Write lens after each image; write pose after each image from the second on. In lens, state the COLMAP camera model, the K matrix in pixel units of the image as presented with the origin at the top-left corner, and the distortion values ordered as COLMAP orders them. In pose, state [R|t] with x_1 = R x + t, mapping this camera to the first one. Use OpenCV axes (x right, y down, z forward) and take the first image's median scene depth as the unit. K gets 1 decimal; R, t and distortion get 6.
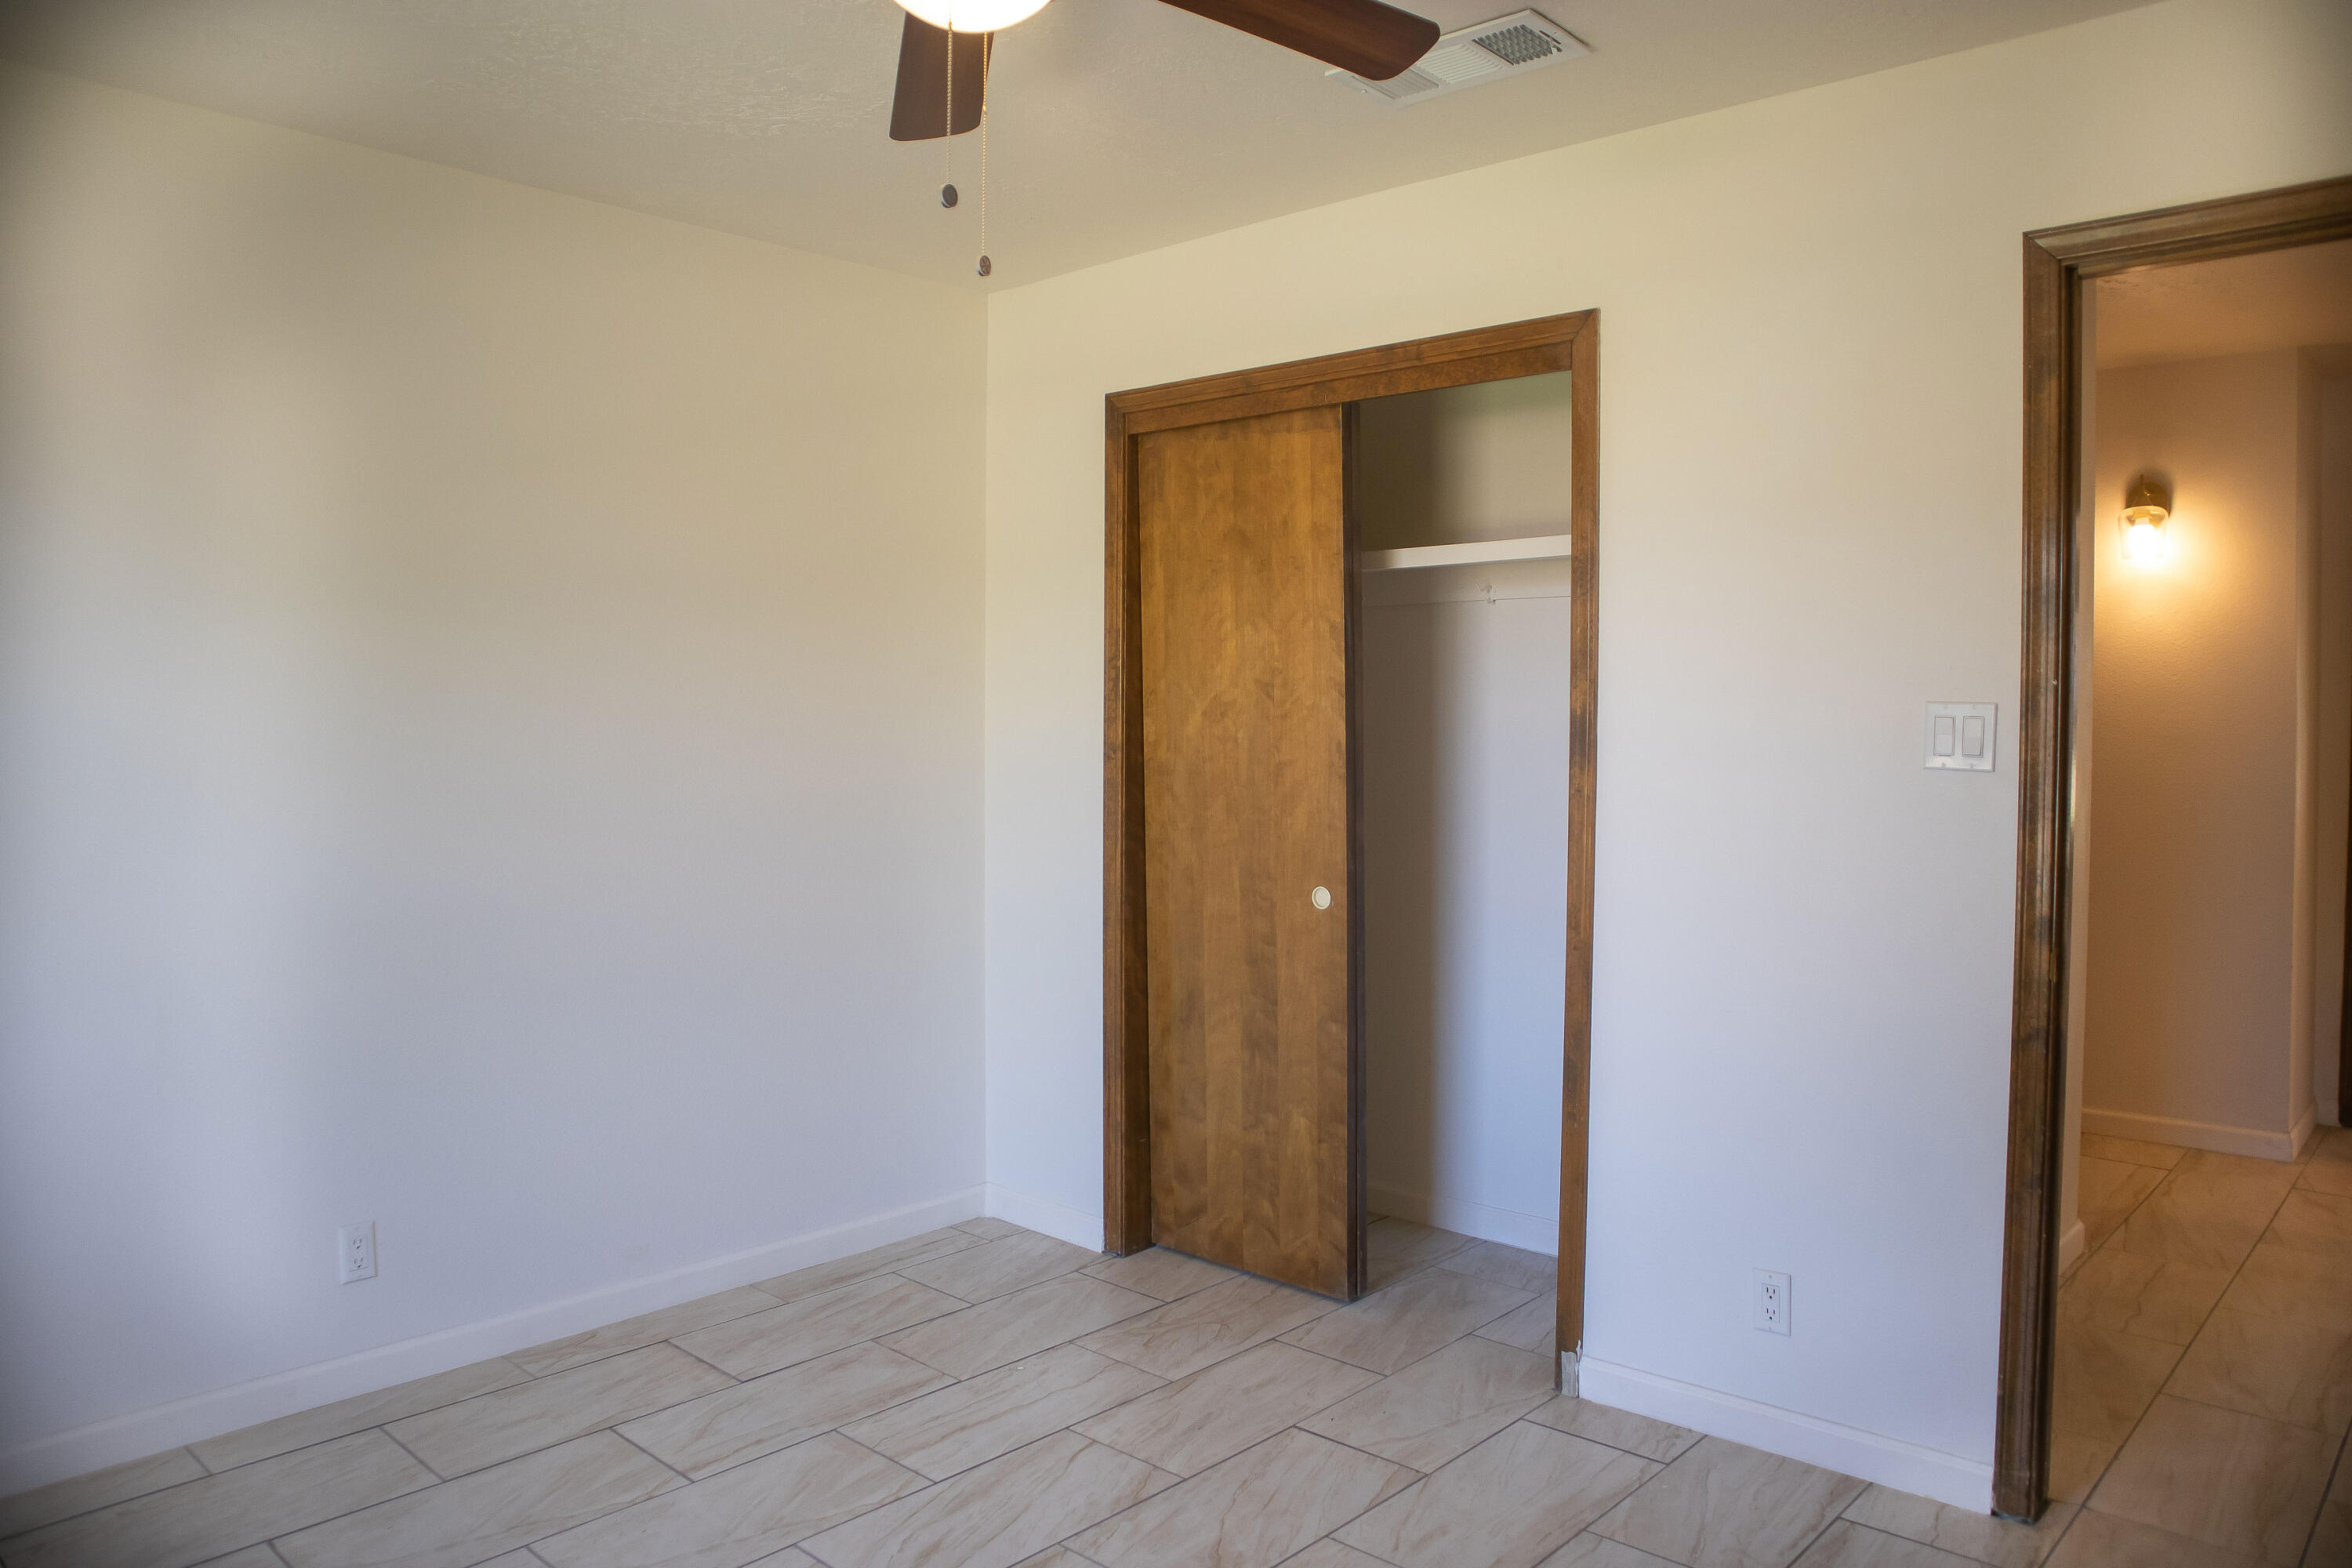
lens RADIAL K [[1628.4, 0, 1176.0], [0, 1628.4, 784.0], [0, 0, 1]] dist [-0.123898, 0.082092]
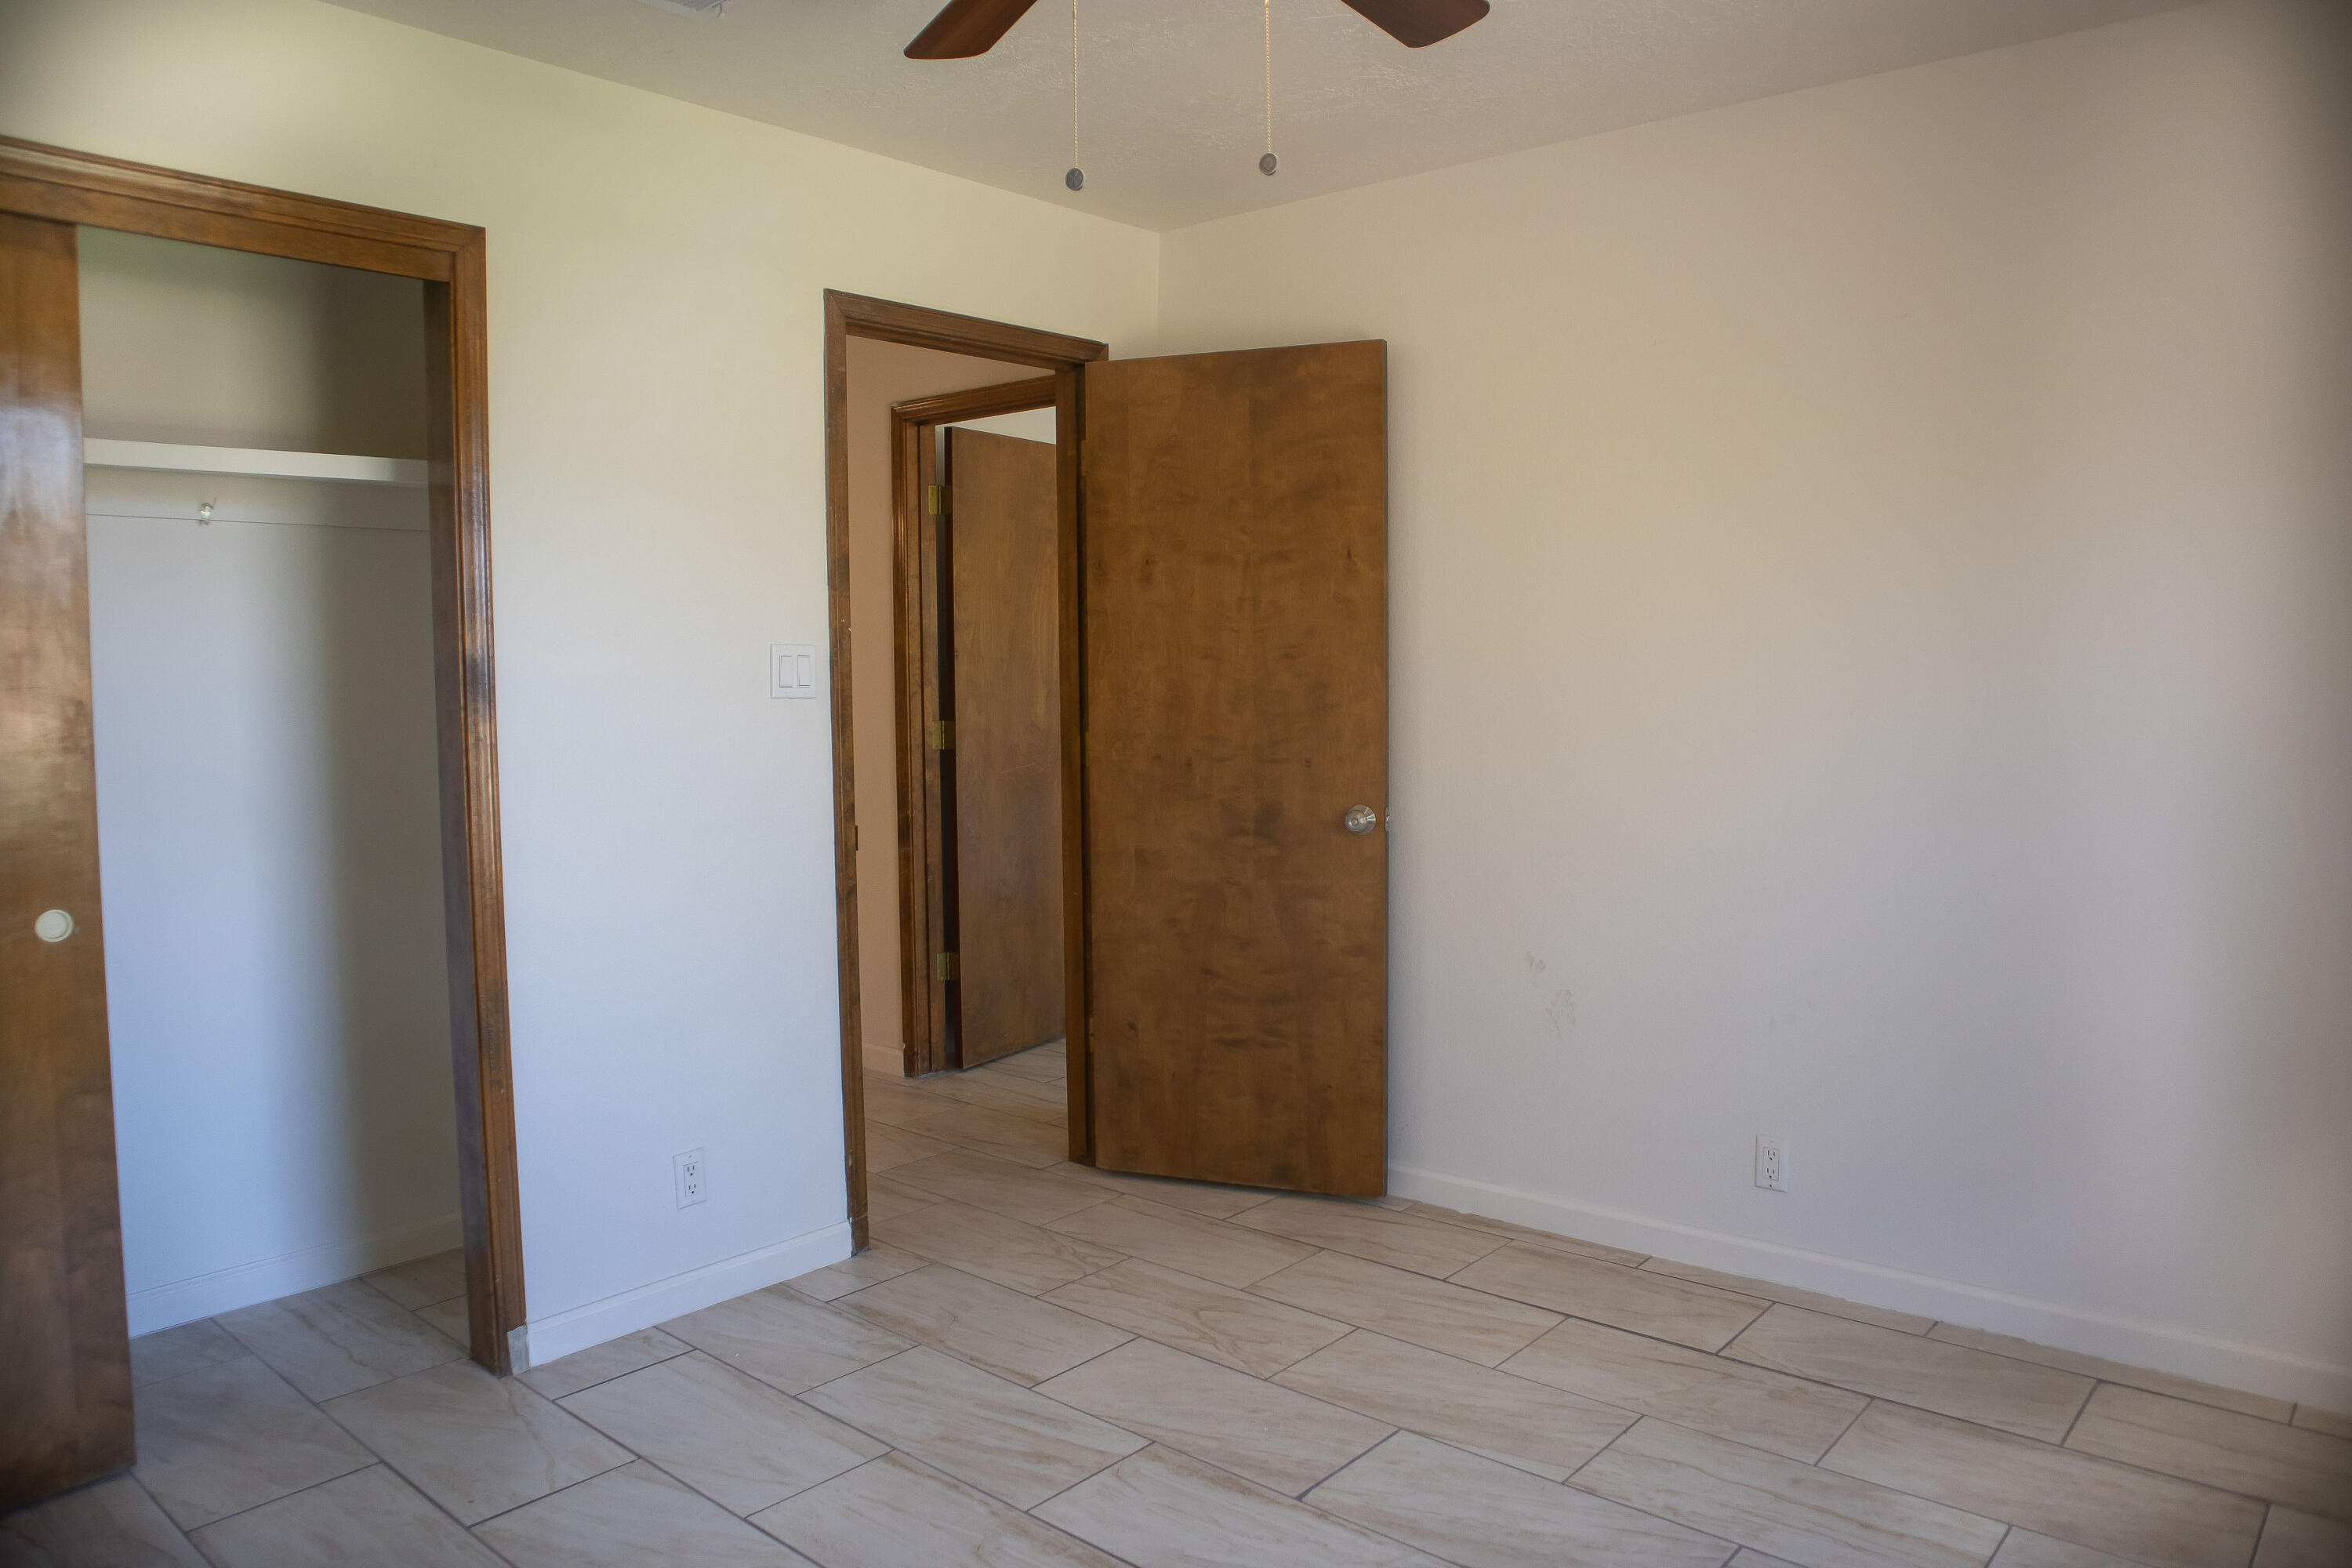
lens RADIAL K [[1628.4, 0, 1176.0], [0, 1628.4, 784.0], [0, 0, 1]] dist [-0.123898, 0.082092]
pose [[-0.044405, -0.075193, 0.996180, -0.753429], [0.046971, 0.995903, 0.077266, -0.024897], [-0.997909, 0.050222, -0.040691, 0.687124]]
